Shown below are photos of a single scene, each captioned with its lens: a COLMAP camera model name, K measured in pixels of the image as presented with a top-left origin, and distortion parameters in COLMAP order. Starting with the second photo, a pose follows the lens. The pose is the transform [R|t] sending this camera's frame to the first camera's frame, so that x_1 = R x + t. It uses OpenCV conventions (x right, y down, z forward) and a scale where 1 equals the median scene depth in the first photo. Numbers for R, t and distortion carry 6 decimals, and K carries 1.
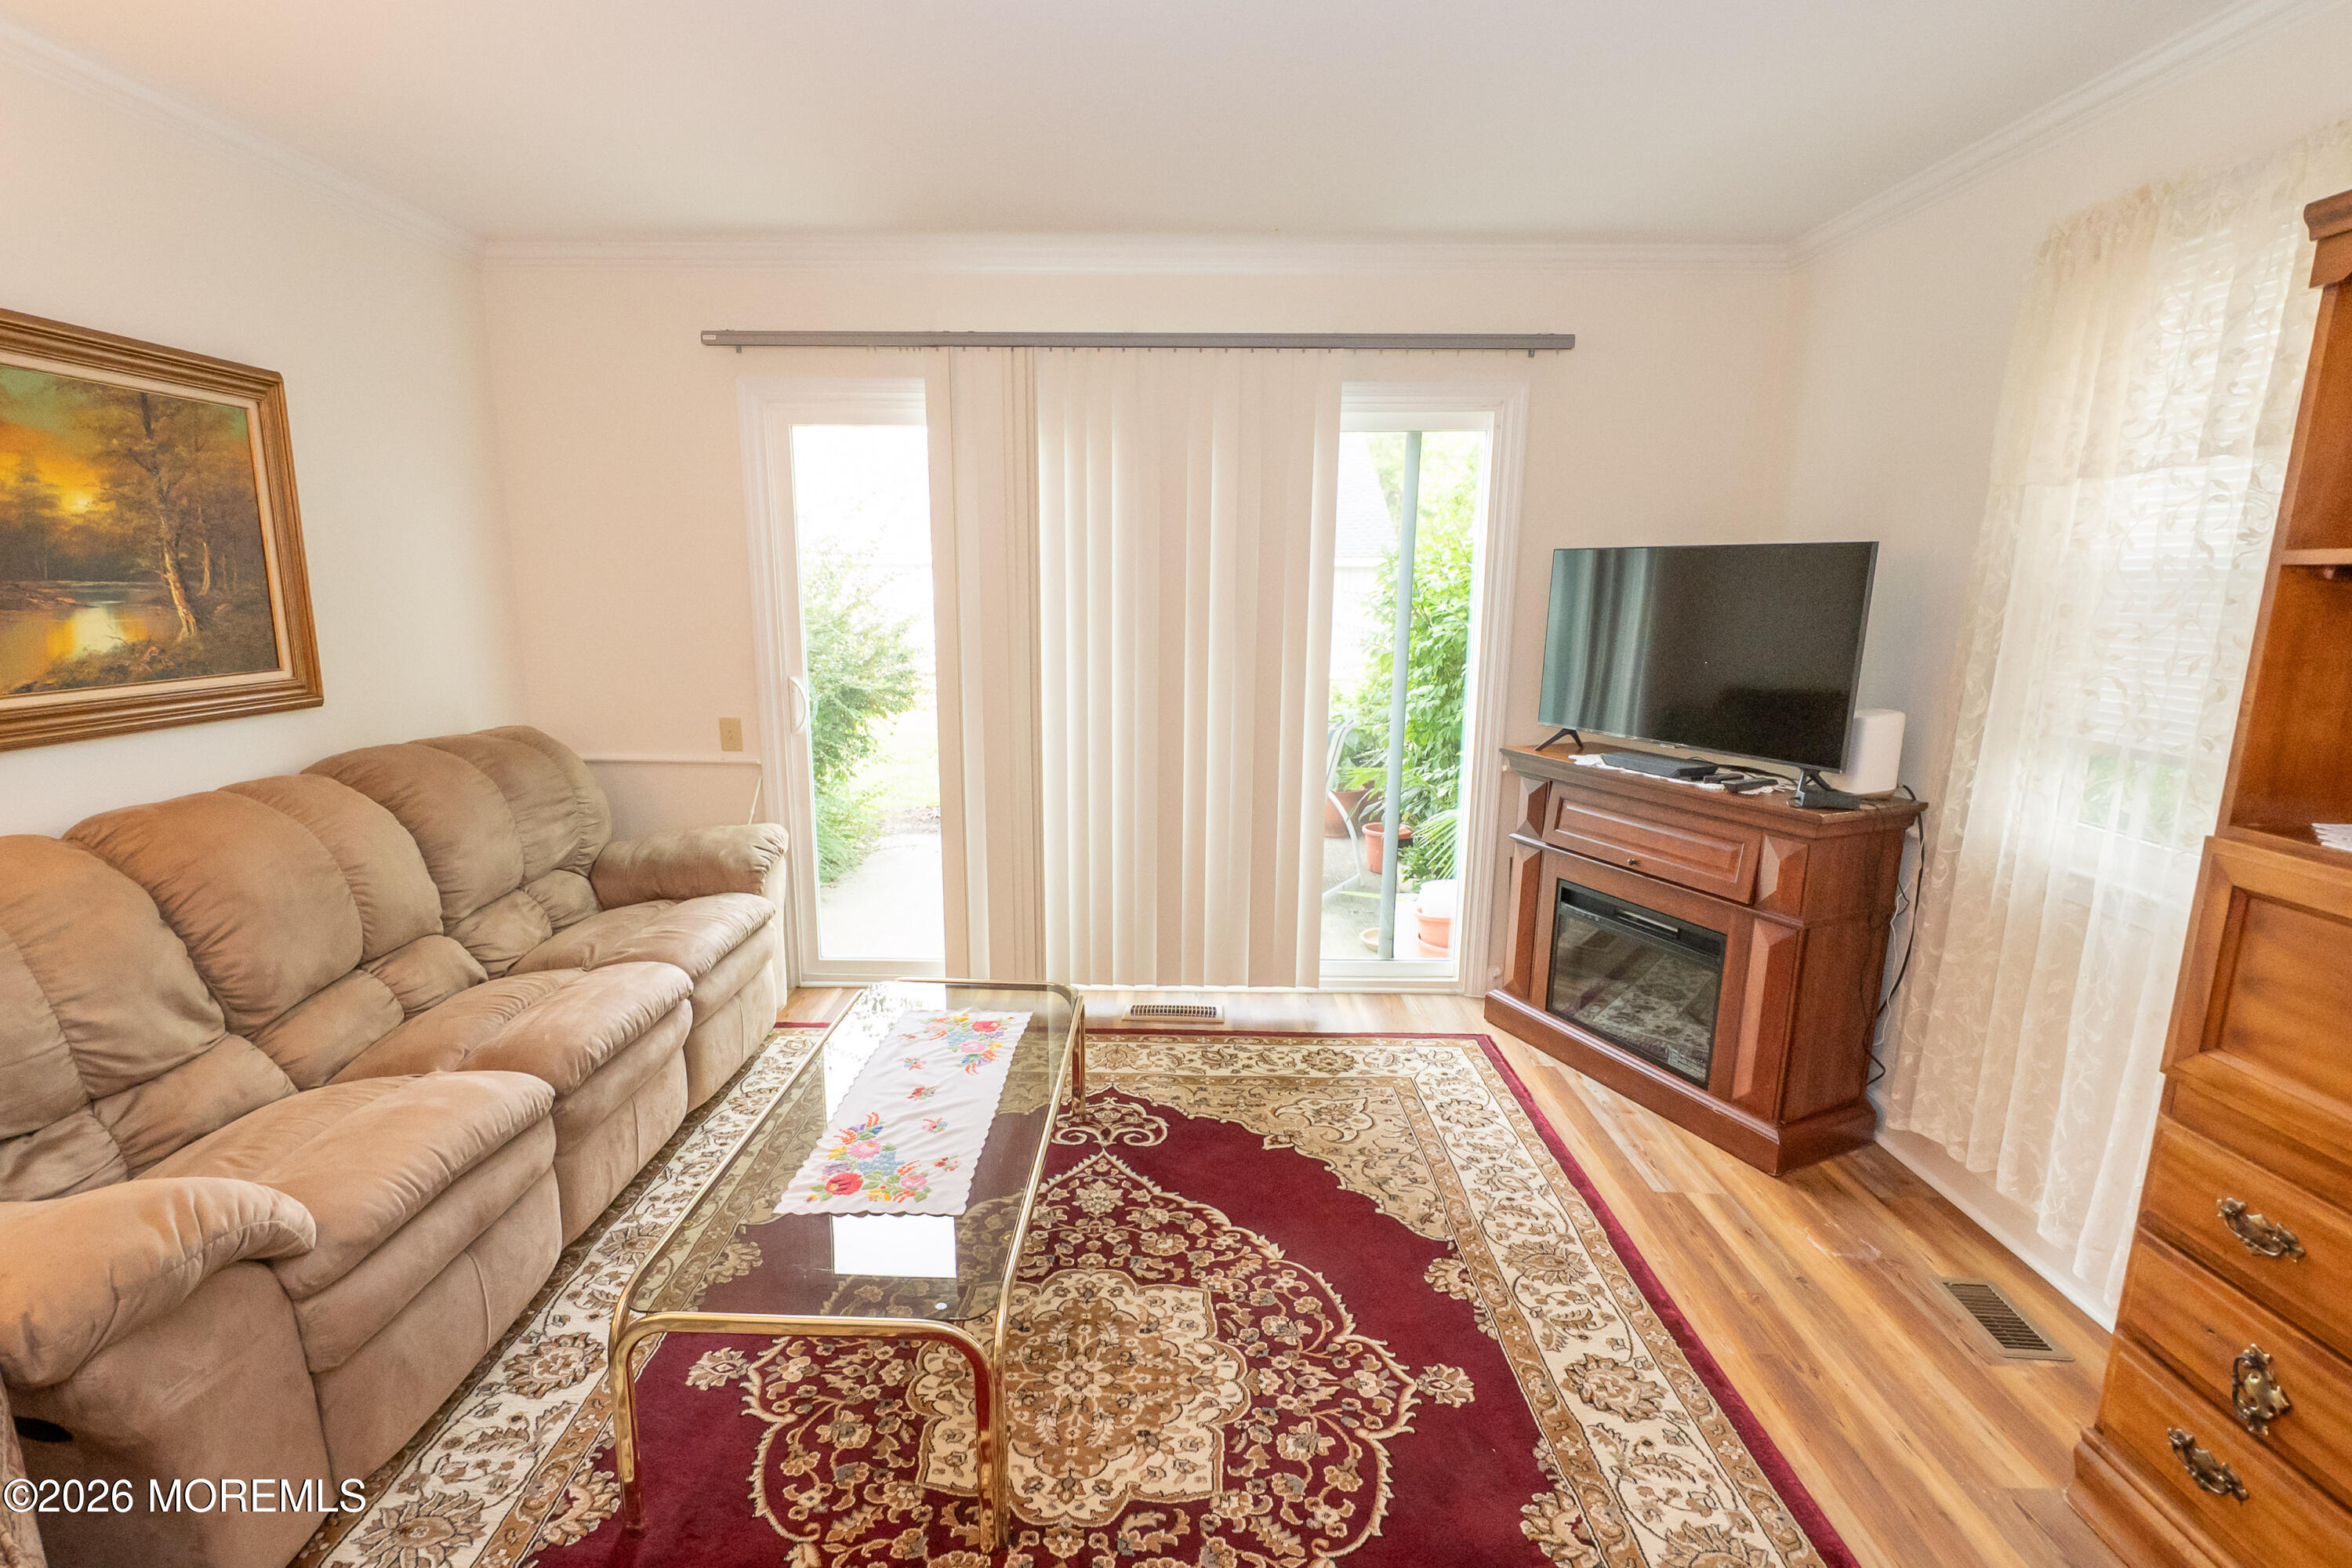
lens RADIAL K [[1035.6, 0, 1169.6], [0, 1035.6, 781.0], [0, 0, 1]] dist [0.011667, -0.010586]
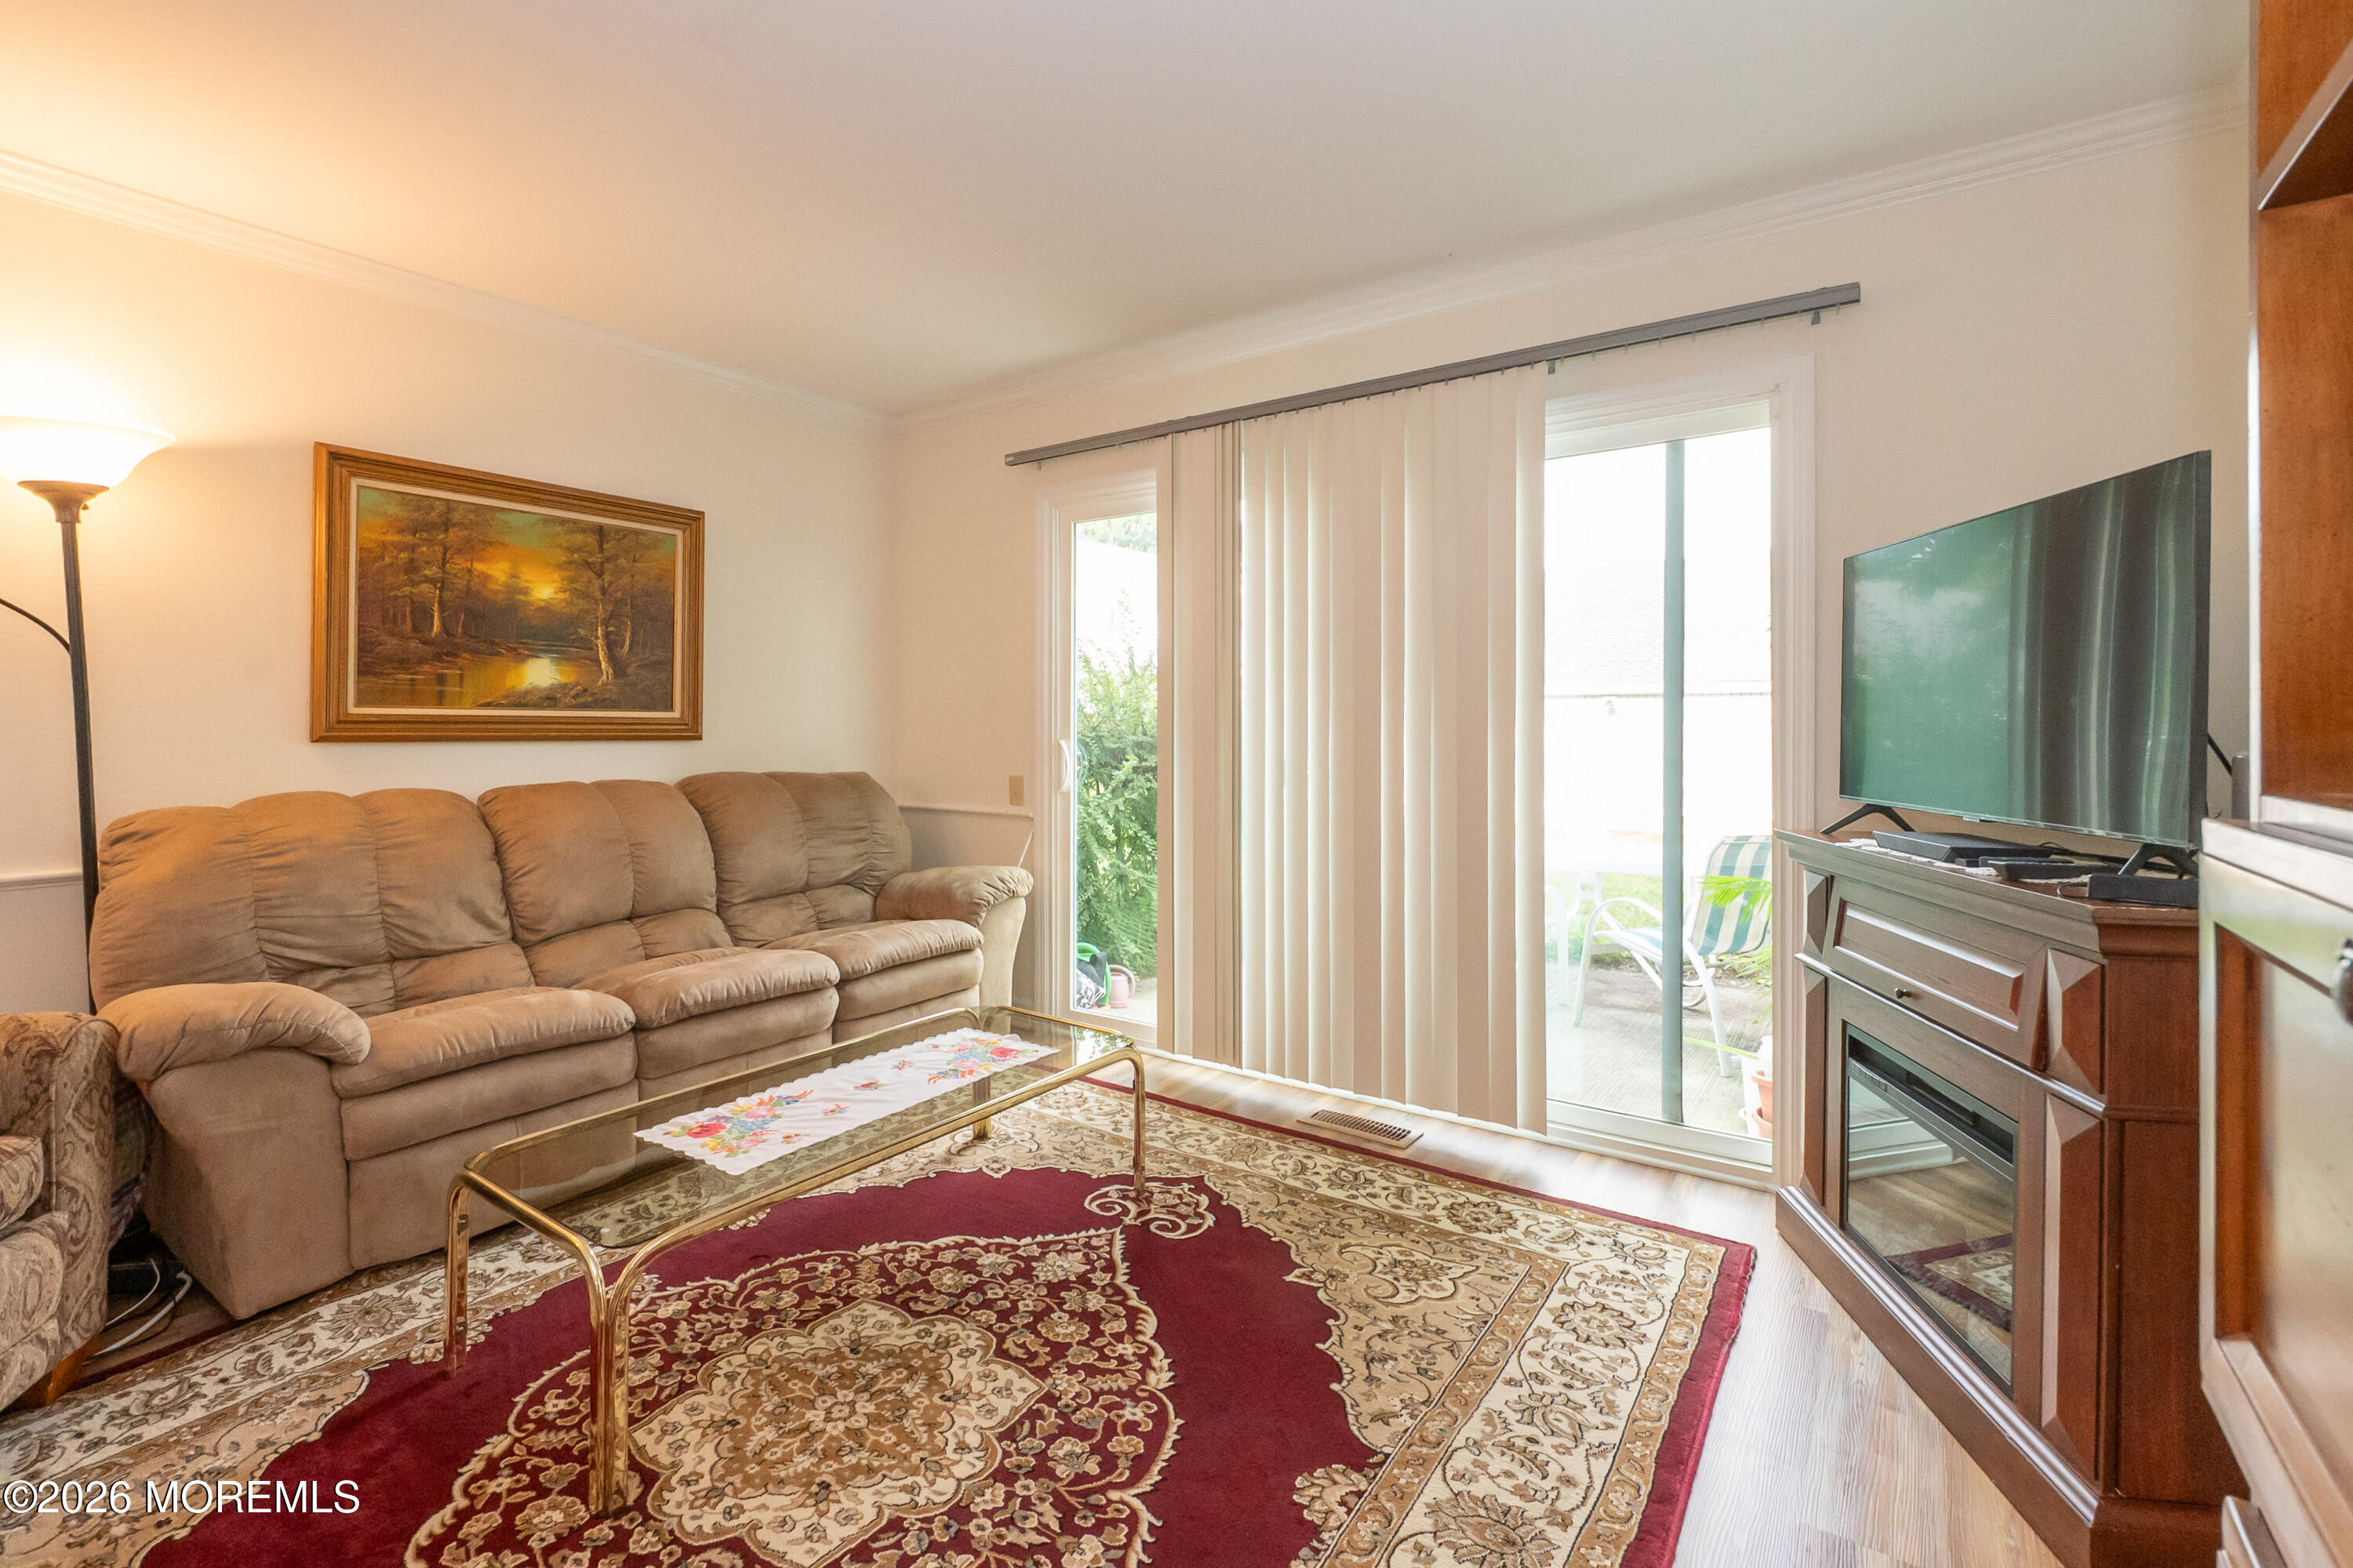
lens RADIAL K [[1037.4, 0, 1175.9], [0, 1037.4, 723.3], [0, 0, 1]] dist [0.013945, -0.010576]
pose [[0.831901, -0.009029, -0.554851, 0.550209], [-0.098177, 0.981700, -0.163174, 0.080158], [0.546171, 0.190218, 0.815791, 0.239197]]
